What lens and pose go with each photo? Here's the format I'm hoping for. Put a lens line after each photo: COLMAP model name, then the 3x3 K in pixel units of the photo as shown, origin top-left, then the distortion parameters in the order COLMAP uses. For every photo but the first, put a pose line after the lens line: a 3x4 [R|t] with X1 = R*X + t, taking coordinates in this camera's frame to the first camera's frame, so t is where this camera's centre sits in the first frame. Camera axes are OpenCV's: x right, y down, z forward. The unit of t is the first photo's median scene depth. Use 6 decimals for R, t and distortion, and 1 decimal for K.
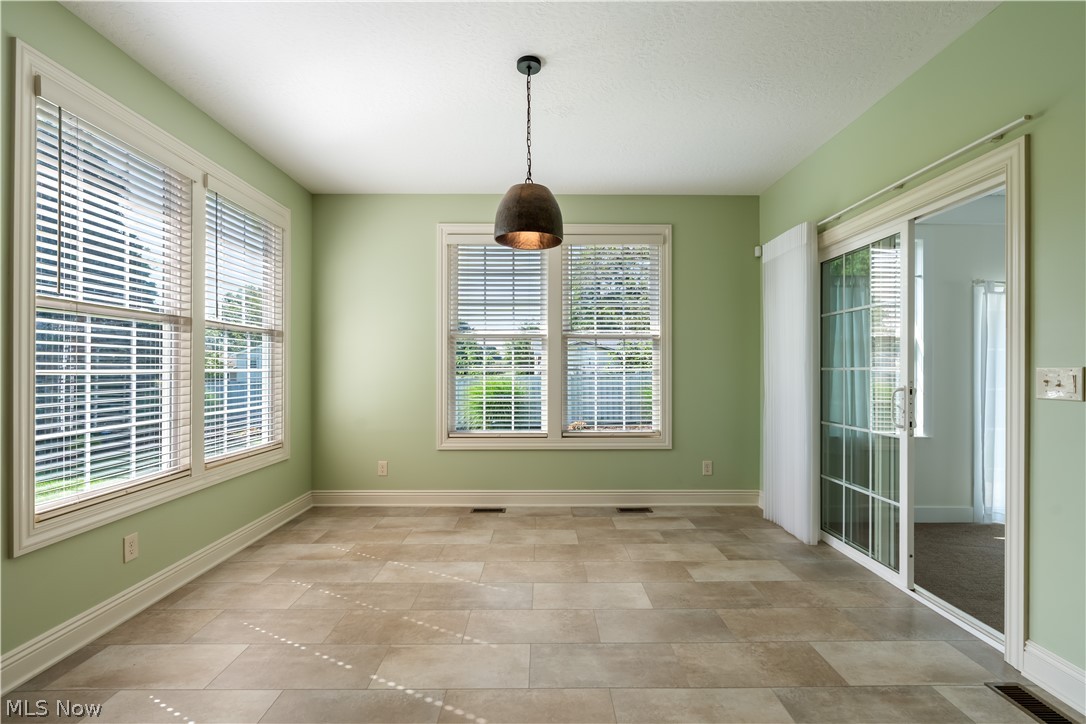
lens RADIAL K [[496.8, 0, 540.7], [0, 496.8, 368.2], [0, 0, 1]] dist [0.001366, 0.001071]
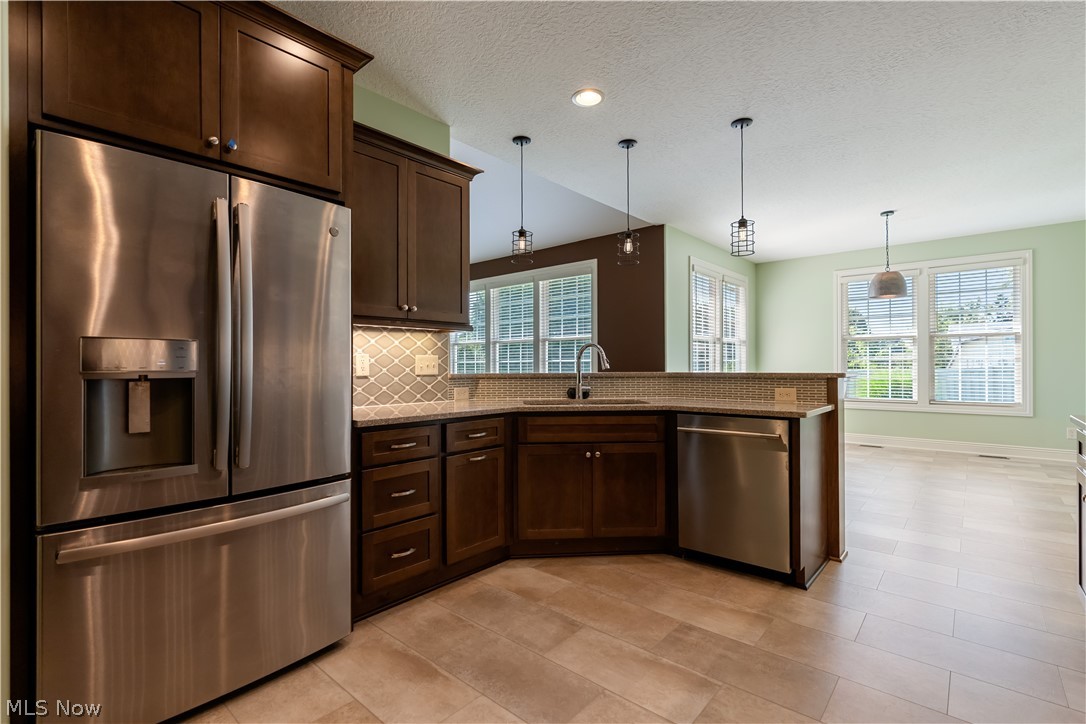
lens RADIAL K [[496.8, 0, 546.0], [0, 496.8, 359.6], [0, 0, 1]] dist [0.001366, 0.001071]
pose [[0.761340, -0.008173, -0.648301, 0.133859], [0.007123, 0.999966, -0.004241, 0.004122], [0.648313, -0.001389, 0.761373, -0.871658]]
